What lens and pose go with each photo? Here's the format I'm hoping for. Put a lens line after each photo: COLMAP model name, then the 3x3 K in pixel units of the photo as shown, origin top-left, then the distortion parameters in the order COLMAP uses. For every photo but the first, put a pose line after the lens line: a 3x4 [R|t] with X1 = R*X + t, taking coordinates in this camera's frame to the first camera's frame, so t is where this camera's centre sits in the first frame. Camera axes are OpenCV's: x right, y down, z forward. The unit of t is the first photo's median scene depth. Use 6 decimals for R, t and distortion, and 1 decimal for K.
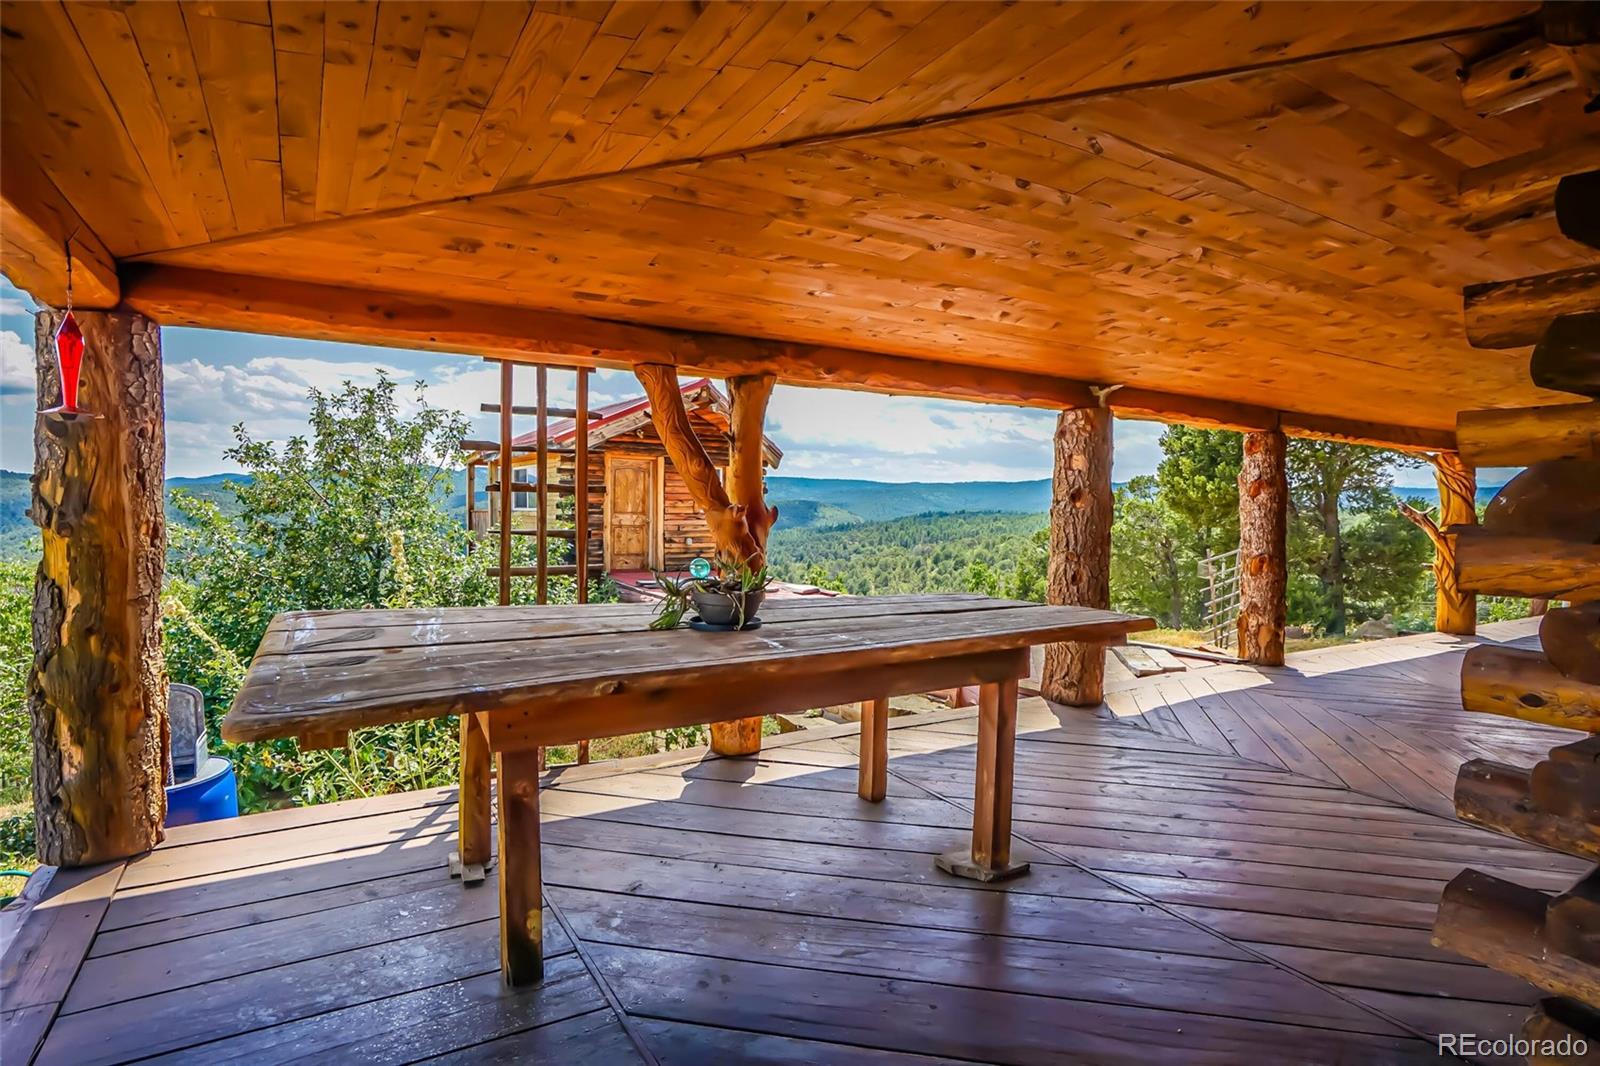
lens RADIAL K [[848.7, 0, 799.7], [0, 848.7, 541.3], [0, 0, 1]] dist [-0.045751, 0.031547]
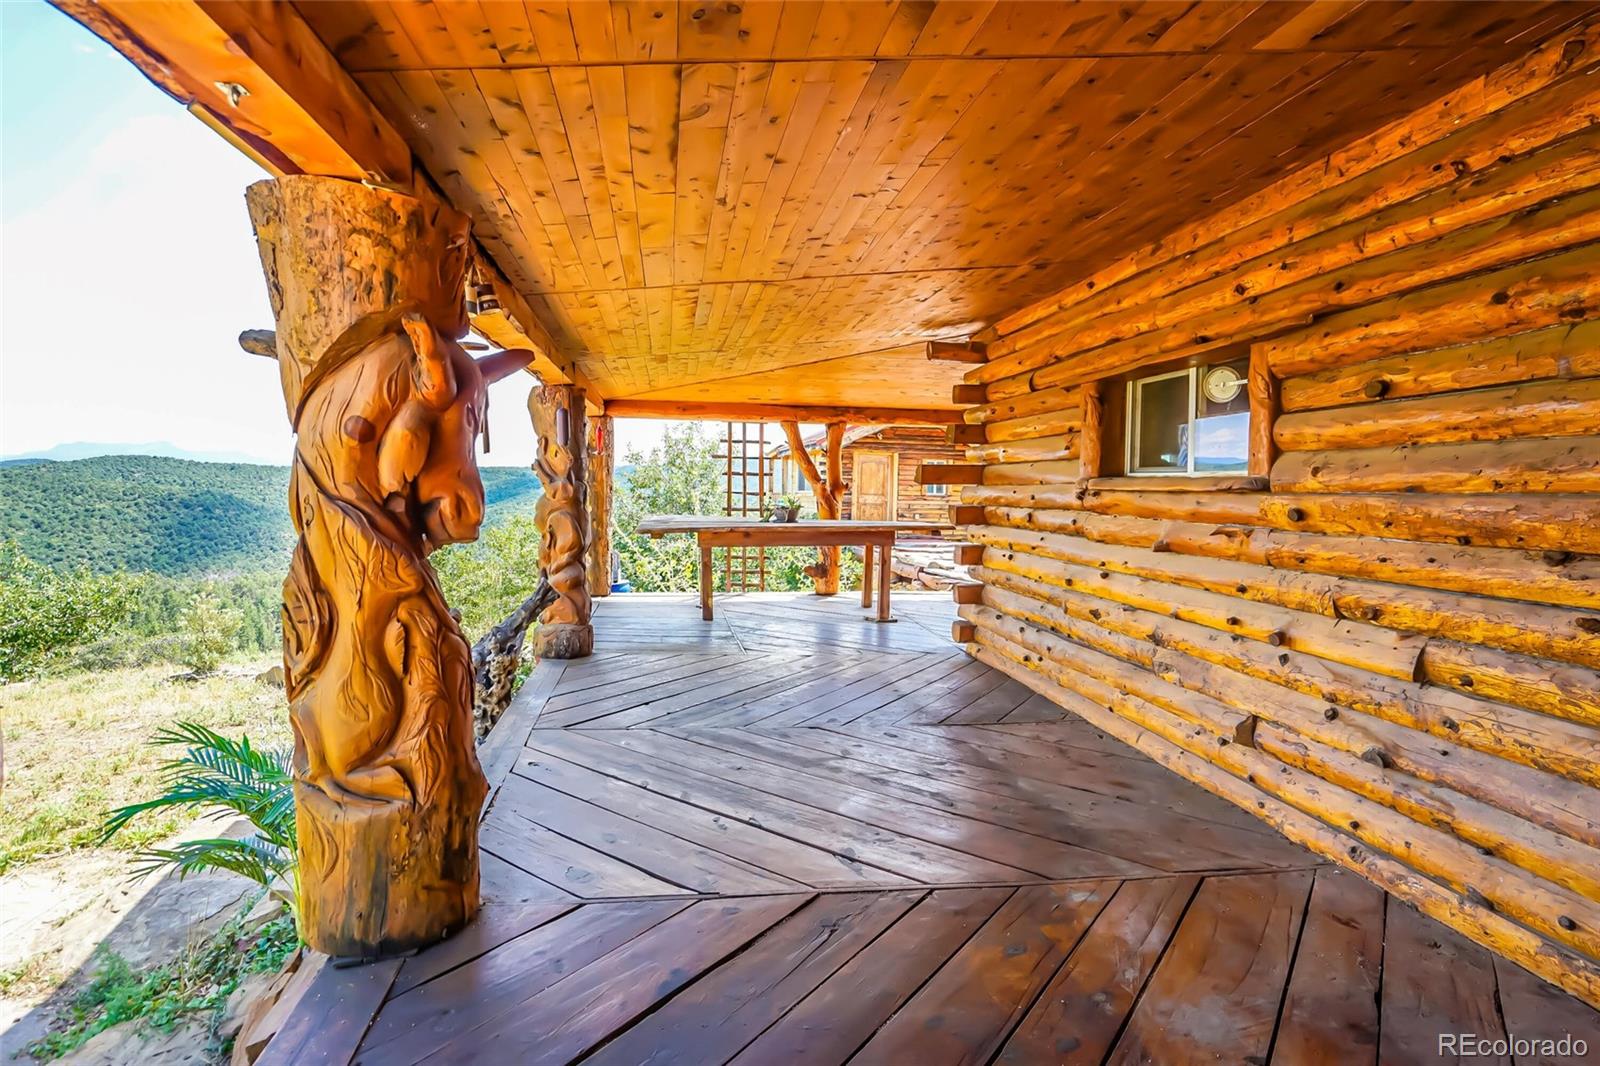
lens RADIAL K [[848.7, 0, 799.7], [0, 848.7, 541.3], [0, 0, 1]] dist [-0.045751, 0.031547]
pose [[0.930499, 0.027401, -0.365267, 0.678875], [-0.023252, 0.999606, 0.015752, 0.081209], [0.365555, -0.006164, 0.930769, -1.105460]]
